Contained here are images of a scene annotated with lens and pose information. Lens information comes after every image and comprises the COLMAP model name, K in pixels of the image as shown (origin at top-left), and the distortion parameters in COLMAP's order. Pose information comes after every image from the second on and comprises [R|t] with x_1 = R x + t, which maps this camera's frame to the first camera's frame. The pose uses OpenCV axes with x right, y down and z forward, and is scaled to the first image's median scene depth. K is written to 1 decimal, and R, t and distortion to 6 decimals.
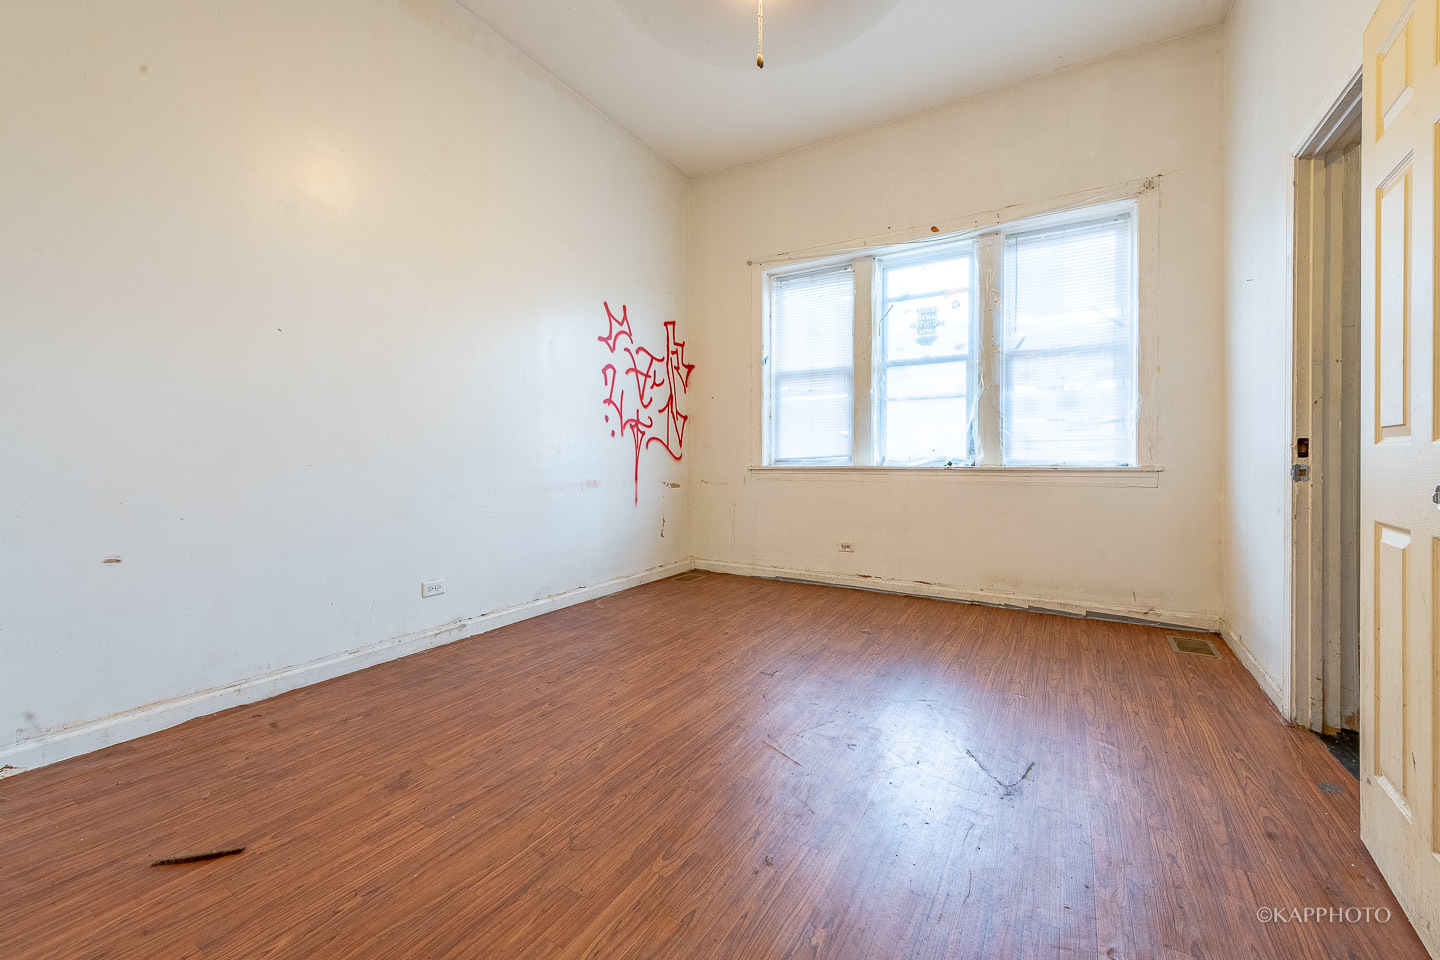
lens RADIAL K [[590.9, 0, 723.6], [0, 590.9, 455.7], [0, 0, 1]] dist [0.007219, -0.000466]
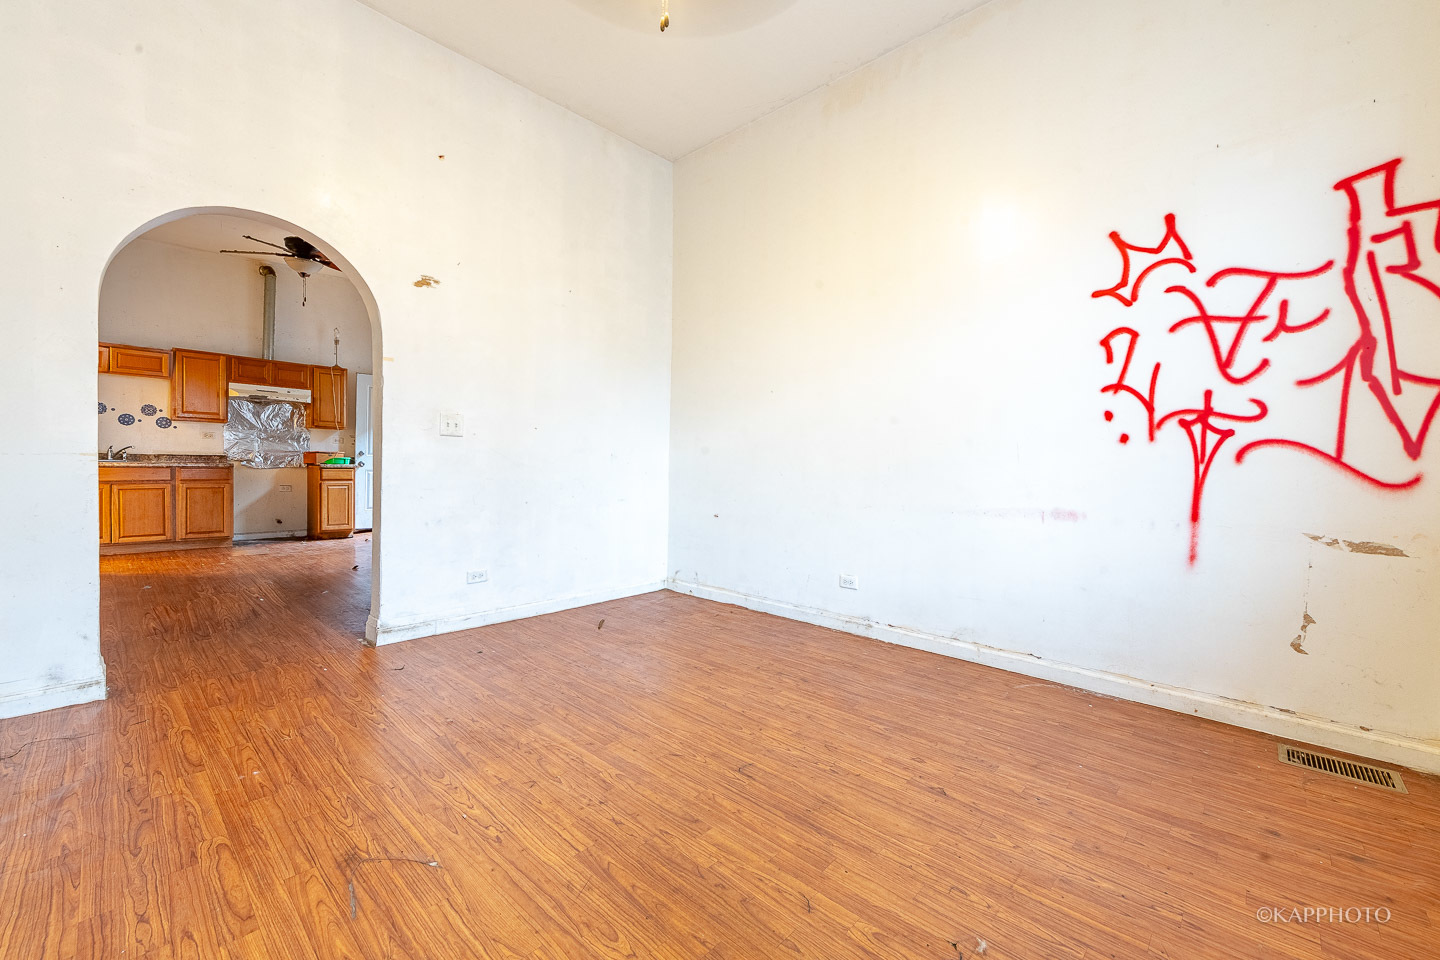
lens RADIAL K [[582.2, 0, 721.7], [0, 582.2, 474.8], [0, 0, 1]] dist [0.011214, -0.000374]
pose [[-0.228272, 0.006702, -0.973574, 0.500457], [-0.019895, 0.999735, 0.011547, 0.001351], [0.973394, 0.022005, -0.228078, 0.730119]]
